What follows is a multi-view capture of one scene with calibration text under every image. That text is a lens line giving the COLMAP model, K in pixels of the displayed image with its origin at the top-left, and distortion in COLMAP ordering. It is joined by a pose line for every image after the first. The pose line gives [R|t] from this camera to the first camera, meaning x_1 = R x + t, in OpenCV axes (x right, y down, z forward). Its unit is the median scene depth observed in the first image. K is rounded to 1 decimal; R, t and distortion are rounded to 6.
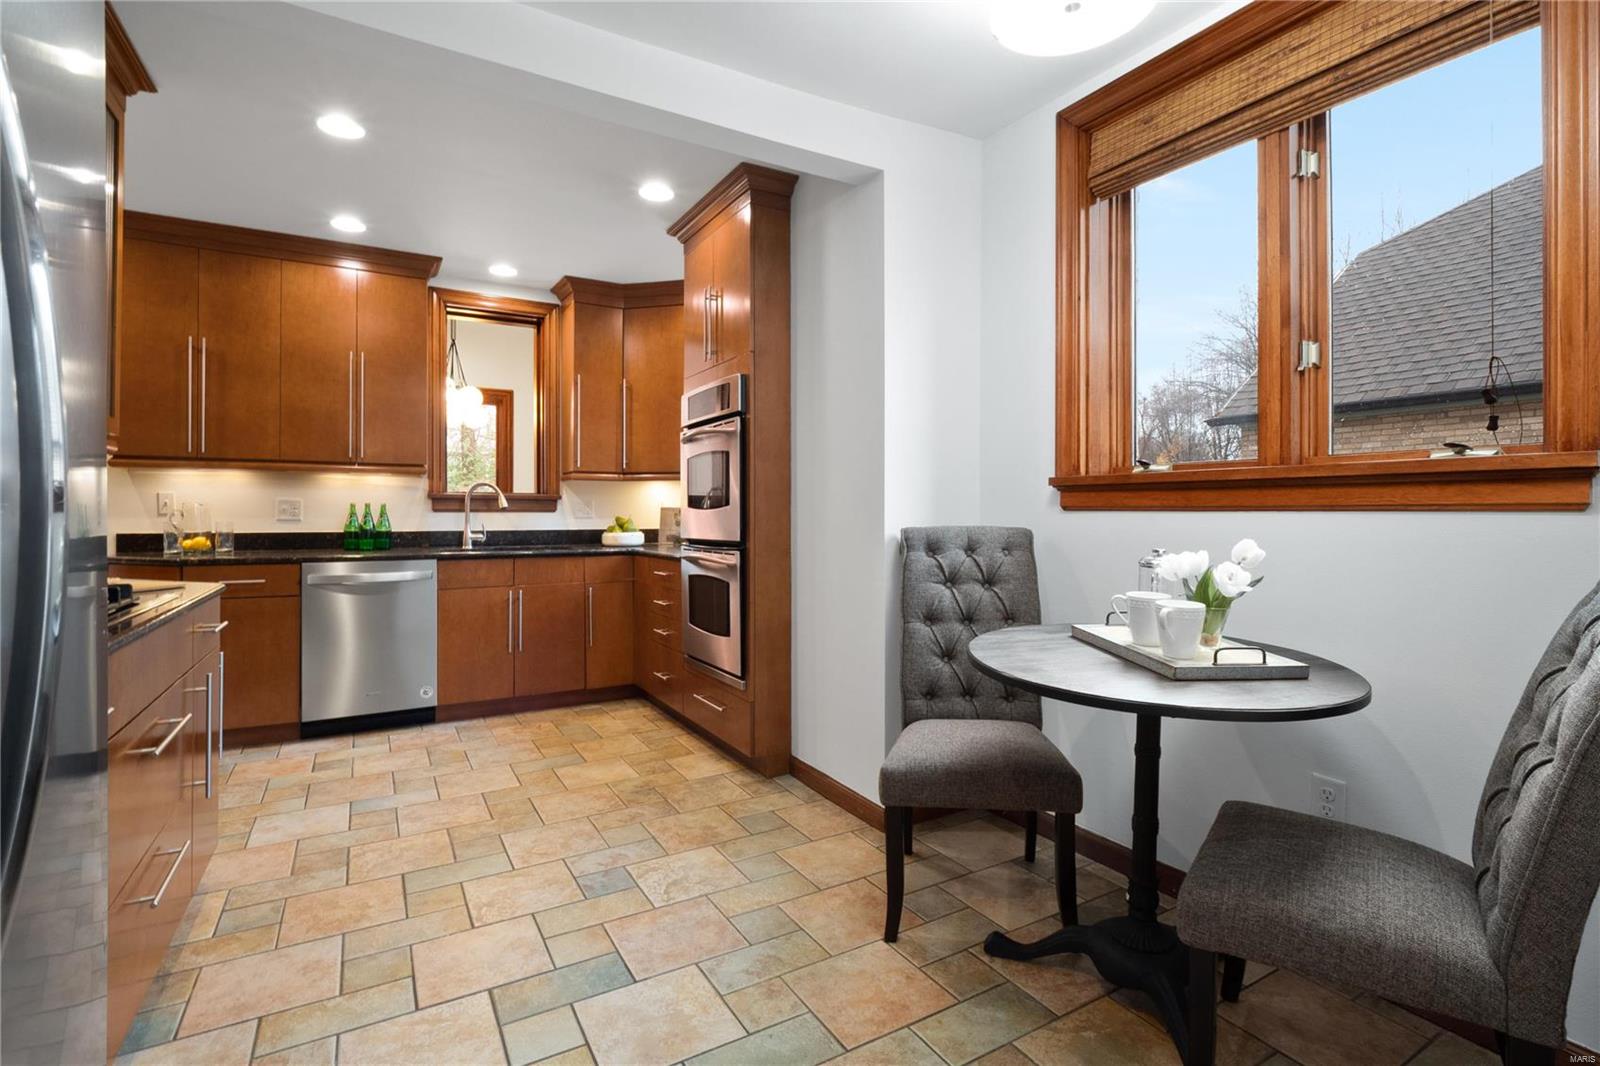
lens RADIAL K [[755.0, 0, 882.7], [0, 755.0, 502.7], [0, 0, 1]] dist [-0.003239, -0.007432]
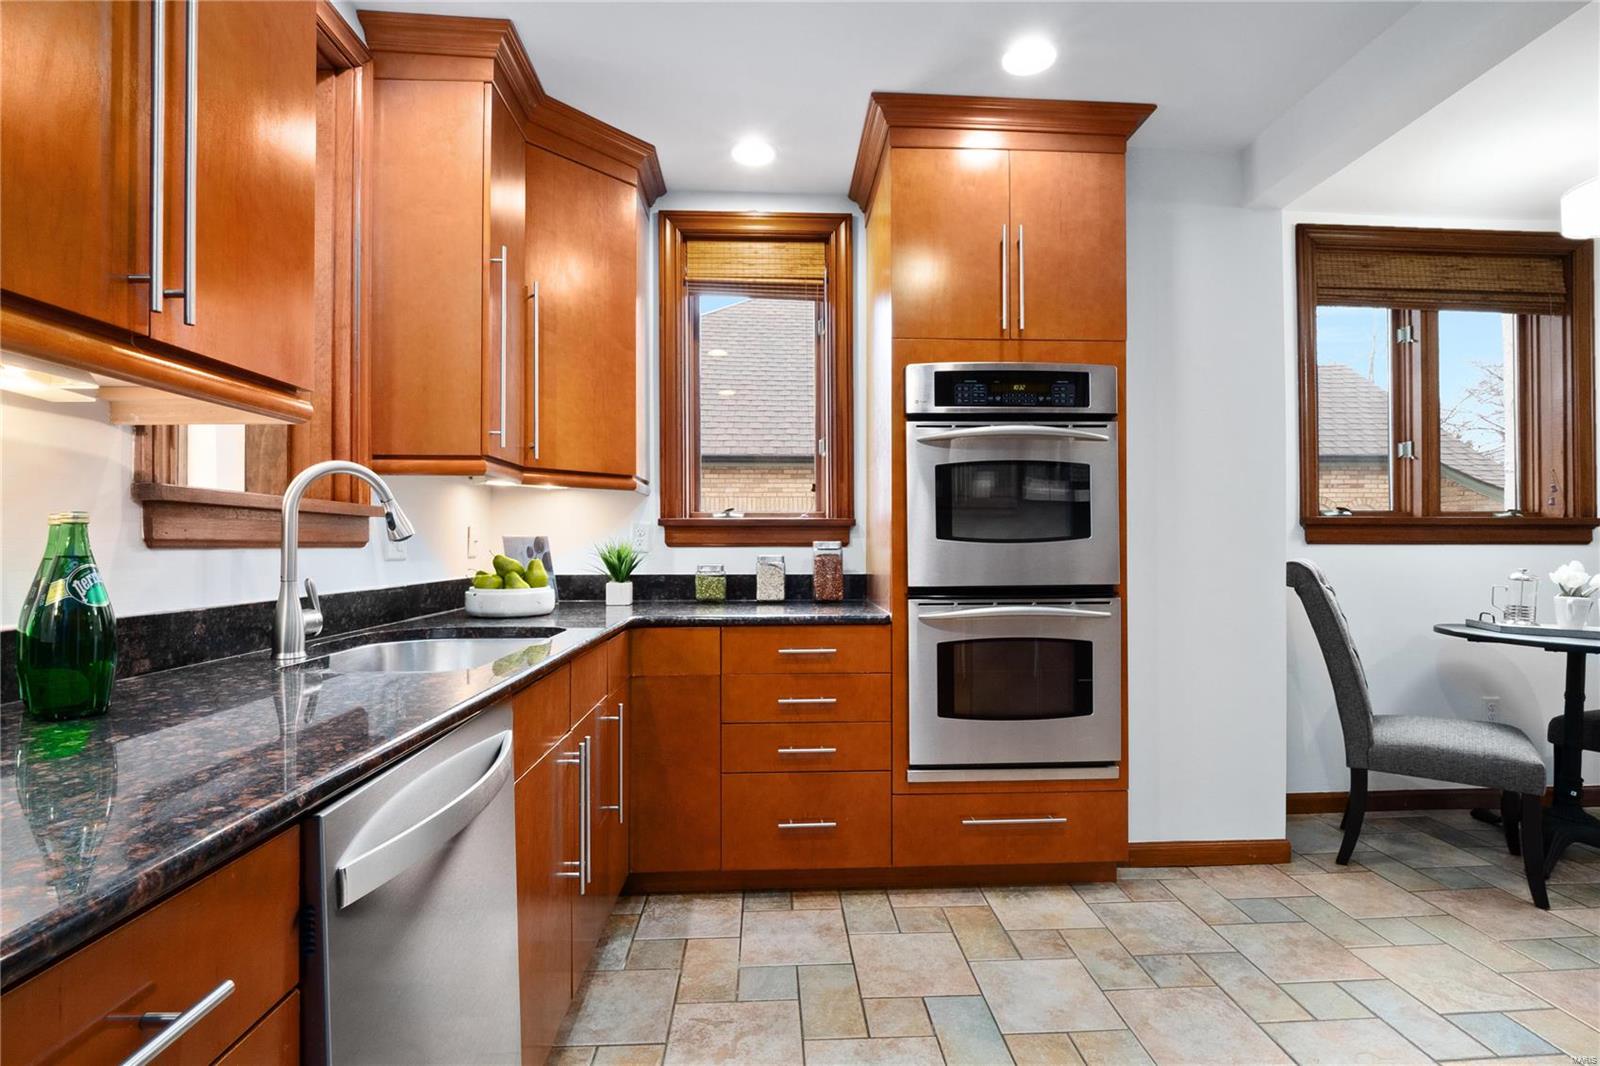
lens RADIAL K [[723.9, 0, 800.1], [0, 723.9, 536.4], [0, 0, 1]] dist [-0.007700, -0.000850]
pose [[0.515224, 0.008851, 0.857010, -0.816778], [-0.011075, 0.999932, -0.003669, 0.006152], [-0.856984, -0.007601, 0.515287, 0.744406]]
